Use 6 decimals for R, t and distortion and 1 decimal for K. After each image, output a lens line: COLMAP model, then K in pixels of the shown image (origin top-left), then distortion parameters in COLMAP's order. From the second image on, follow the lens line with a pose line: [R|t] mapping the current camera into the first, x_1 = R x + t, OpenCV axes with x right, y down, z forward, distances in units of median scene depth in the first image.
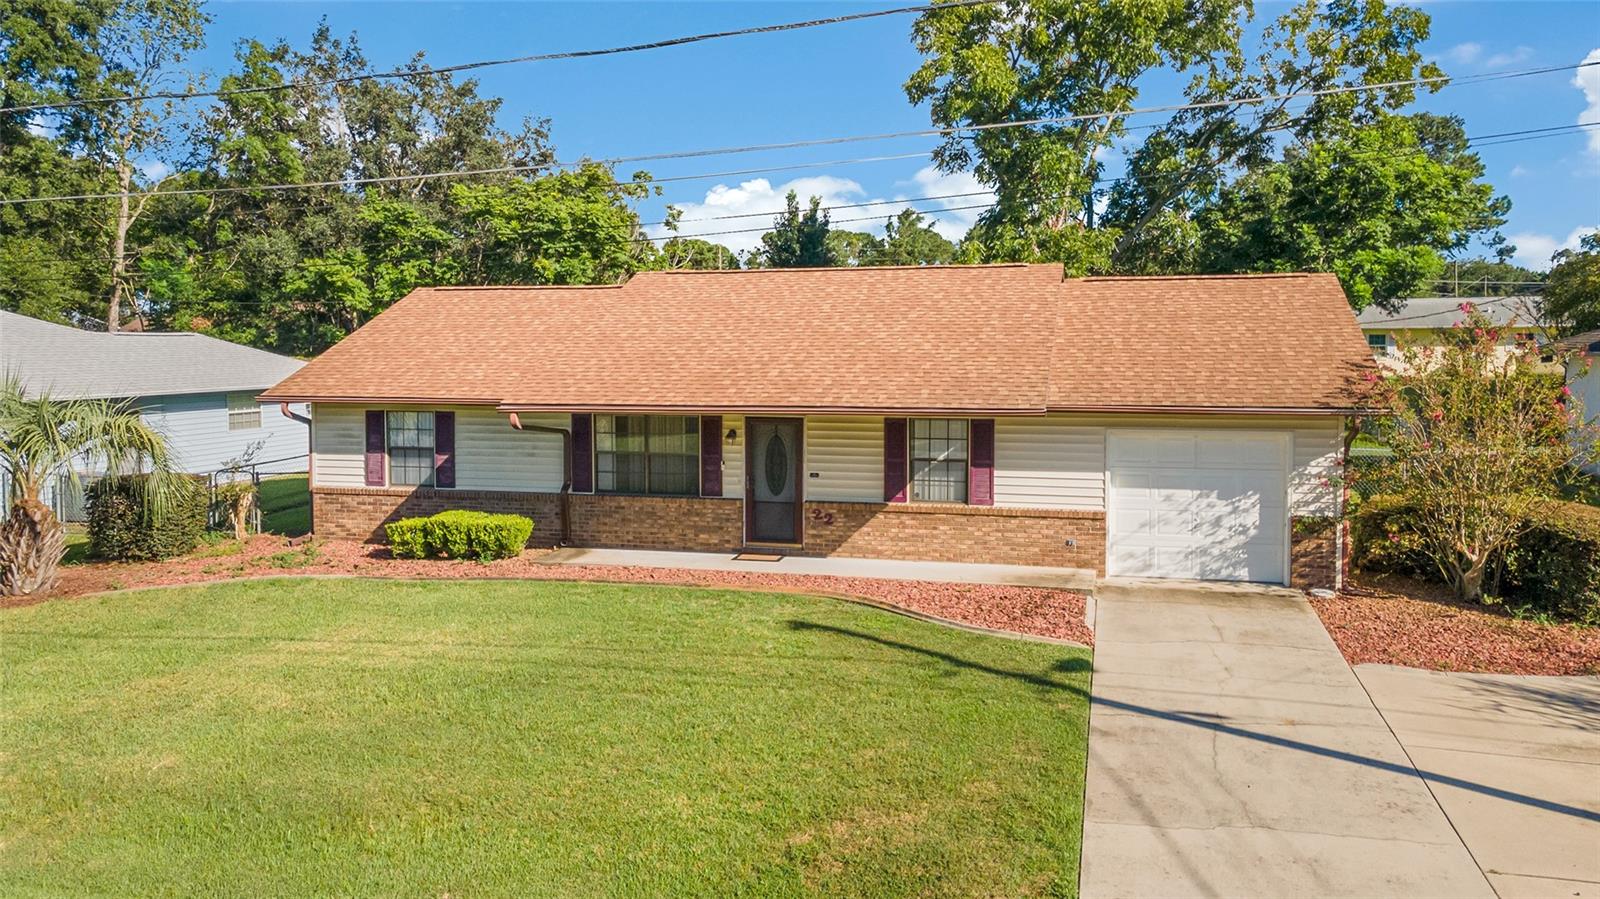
lens RADIAL K [[1156.9, 0, 795.0], [0, 1156.9, 449.0], [0, 0, 1]] dist [0.029278, 0.011063]
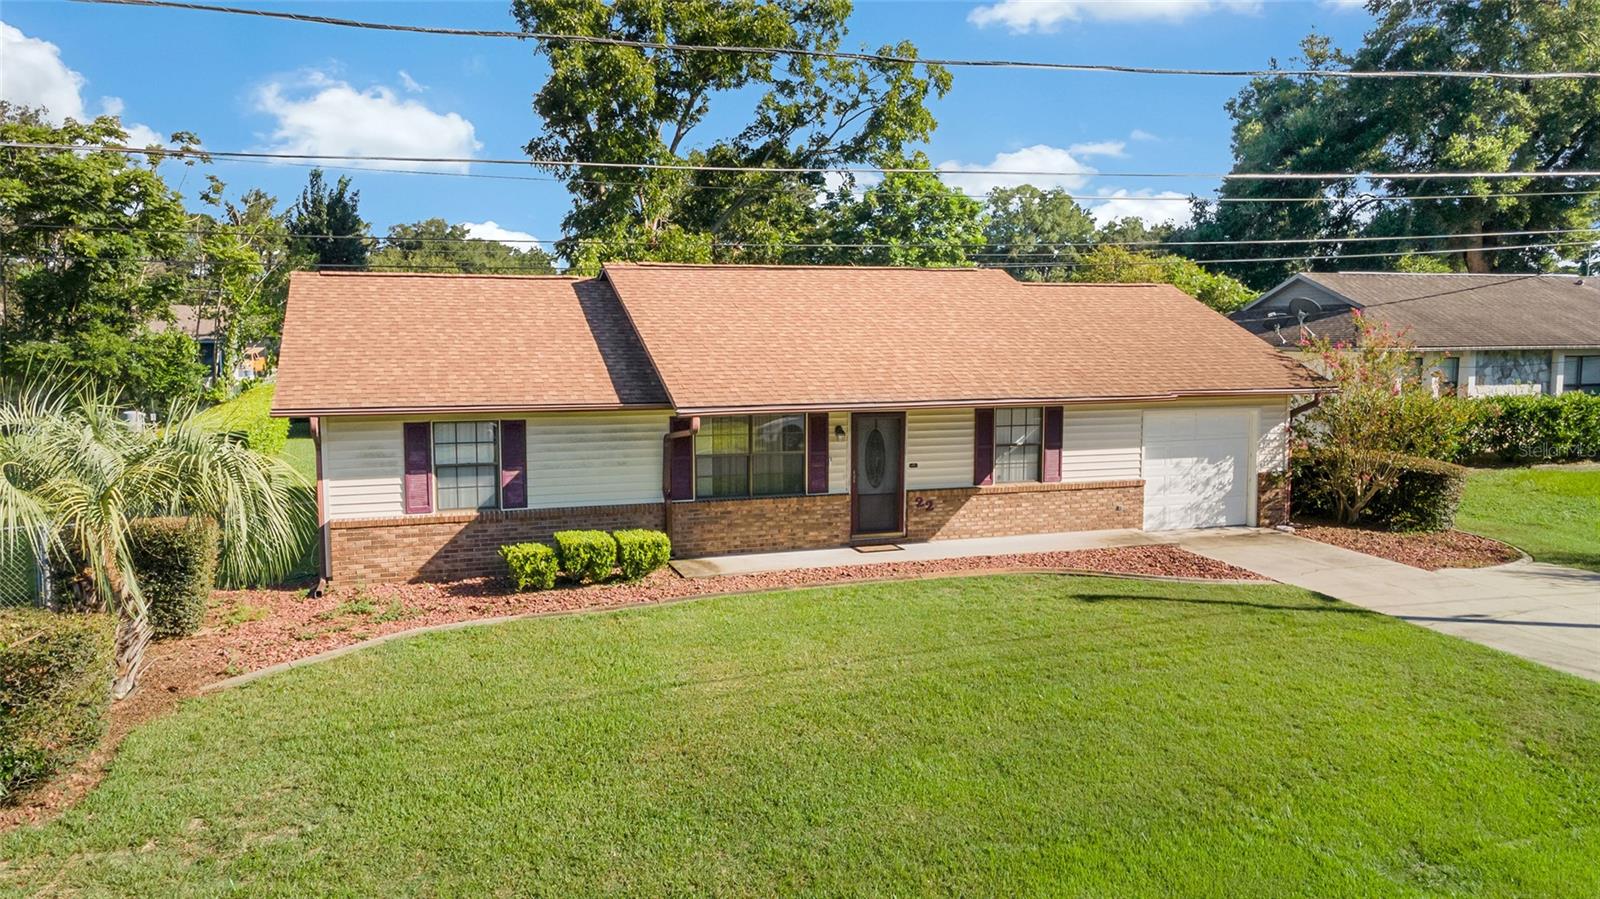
lens RADIAL K [[1156.9, 0, 795.0], [0, 1156.9, 449.0], [0, 0, 1]] dist [0.029278, 0.011063]
pose [[0.836540, -0.052604, 0.545375, -0.648314], [0.051039, 0.998534, 0.018027, -0.016950], [-0.545524, 0.012755, 0.837998, 0.173924]]
